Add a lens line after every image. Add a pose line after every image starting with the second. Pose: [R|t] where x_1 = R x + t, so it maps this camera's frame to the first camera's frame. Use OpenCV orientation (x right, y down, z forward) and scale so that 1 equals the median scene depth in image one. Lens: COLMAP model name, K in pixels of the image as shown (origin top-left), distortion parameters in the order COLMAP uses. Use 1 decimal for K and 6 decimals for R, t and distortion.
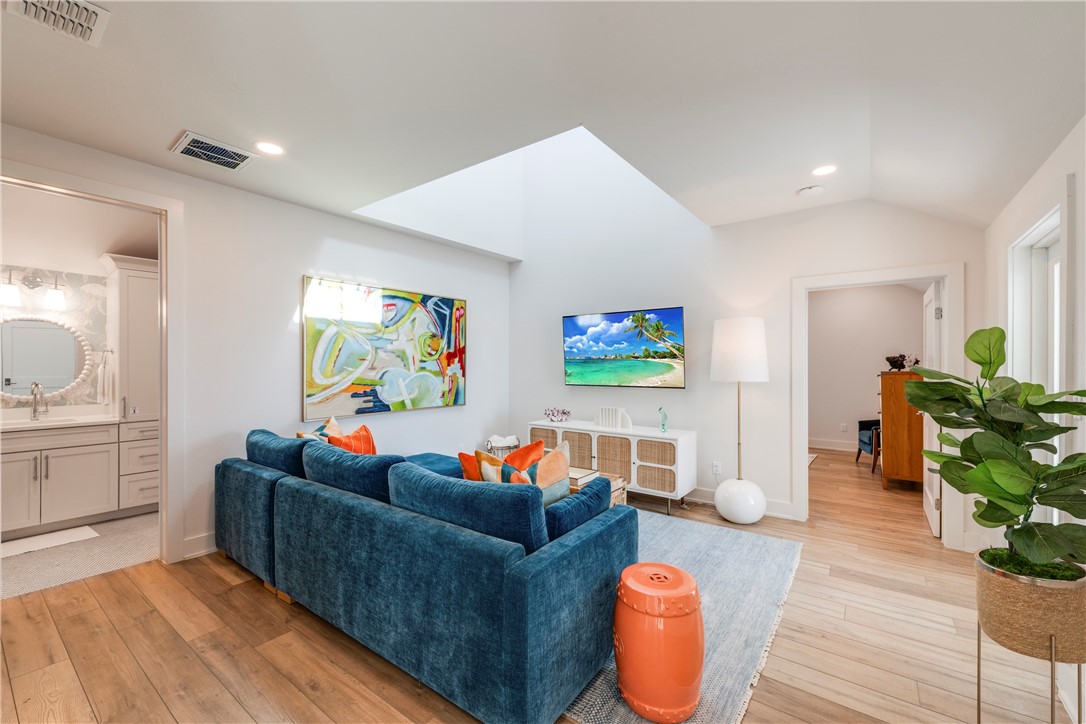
lens RADIAL K [[443.8, 0, 544.1], [0, 443.8, 362.2], [0, 0, 1]] dist [-0.001013, -0.000356]
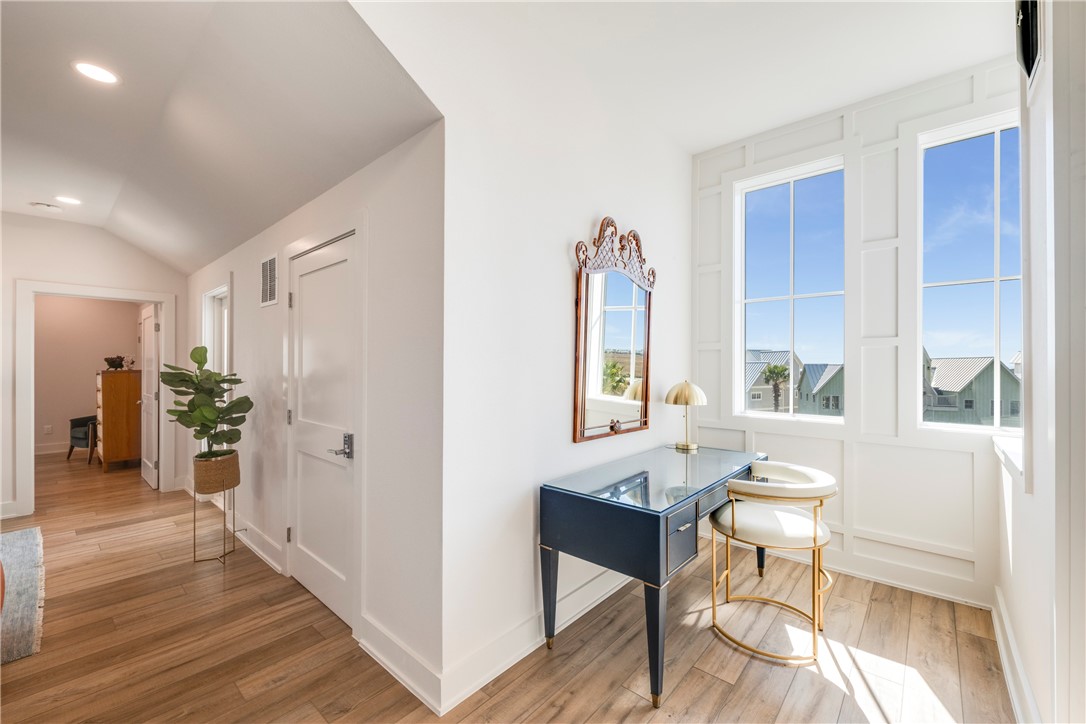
lens RADIAL K [[441.6, 0, 539.9], [0, 441.6, 363.7], [0, 0, 1]] dist [-0.001496, -0.000339]
pose [[0.091836, 0.001274, 0.995773, -0.431958], [-0.002930, 0.999995, -0.001009, 0.001536], [-0.995770, -0.002825, 0.091839, -0.370449]]
